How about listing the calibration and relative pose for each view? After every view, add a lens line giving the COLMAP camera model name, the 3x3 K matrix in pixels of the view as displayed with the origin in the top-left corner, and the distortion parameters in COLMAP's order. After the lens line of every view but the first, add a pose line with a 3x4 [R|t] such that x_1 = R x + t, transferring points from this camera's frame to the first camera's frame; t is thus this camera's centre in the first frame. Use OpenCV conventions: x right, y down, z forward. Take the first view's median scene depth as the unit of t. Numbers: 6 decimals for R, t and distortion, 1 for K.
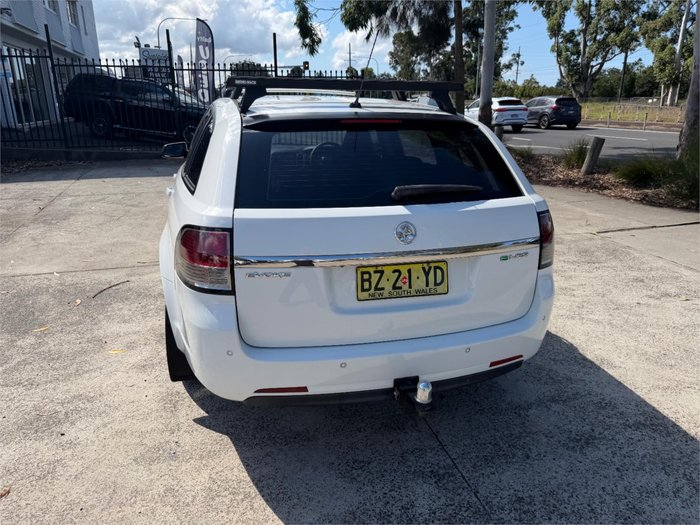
lens RADIAL K [[506.2, 0, 343.7], [0, 506.2, 249.5], [0, 0, 1]] dist [0.000284, -0.002196]
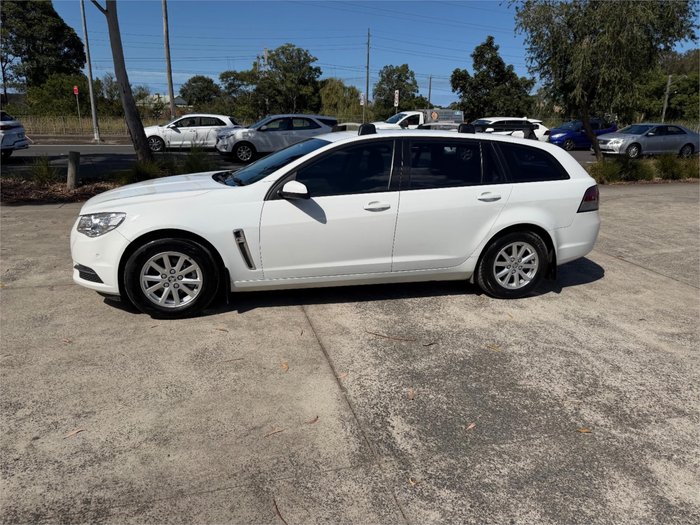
lens RADIAL K [[492.8, 0, 346.9], [0, 492.8, 261.9], [0, 0, 1]] dist [0.032566, -0.042644]
pose [[0.016313, -0.279920, 0.959885, -2.152919], [0.260506, 0.928046, 0.266208, -0.520107], [-0.965334, 0.245713, 0.088060, 1.599641]]
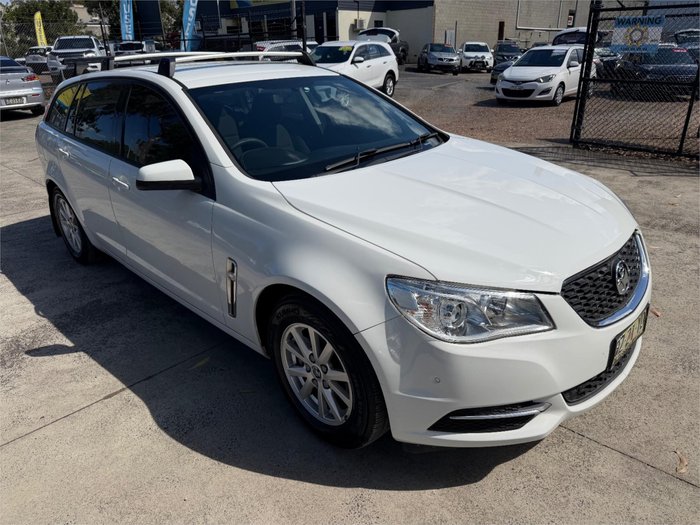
lens RADIAL K [[492.8, 0, 346.9], [0, 492.8, 261.9], [0, 0, 1]] dist [0.032566, -0.042644]
pose [[-0.870474, 0.219415, -0.440605, 0.294140], [-0.109183, 0.786774, 0.607508, -0.900430], [0.479953, 0.576926, -0.660910, 2.918458]]
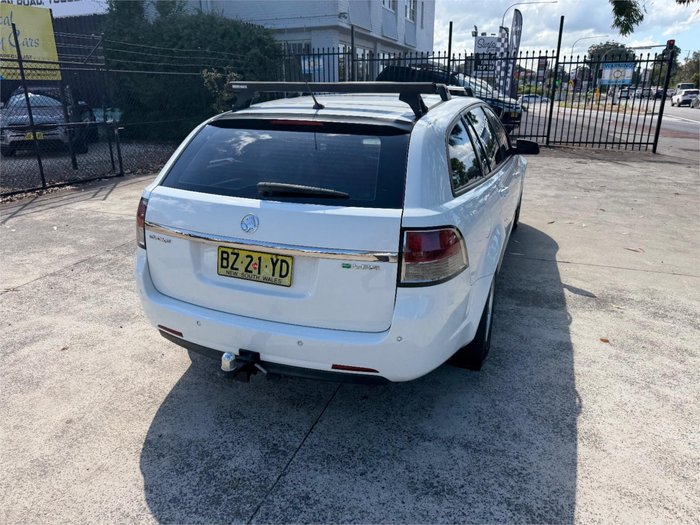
lens RADIAL K [[502.7, 0, 339.2], [0, 502.7, 252.0], [0, 0, 1]] dist [0.005061, -0.008171]
pose [[0.798264, 0.182531, -0.573983, 0.722120], [-0.164677, 0.982806, 0.083515, -0.075101], [0.579358, 0.027855, 0.814597, 0.154816]]
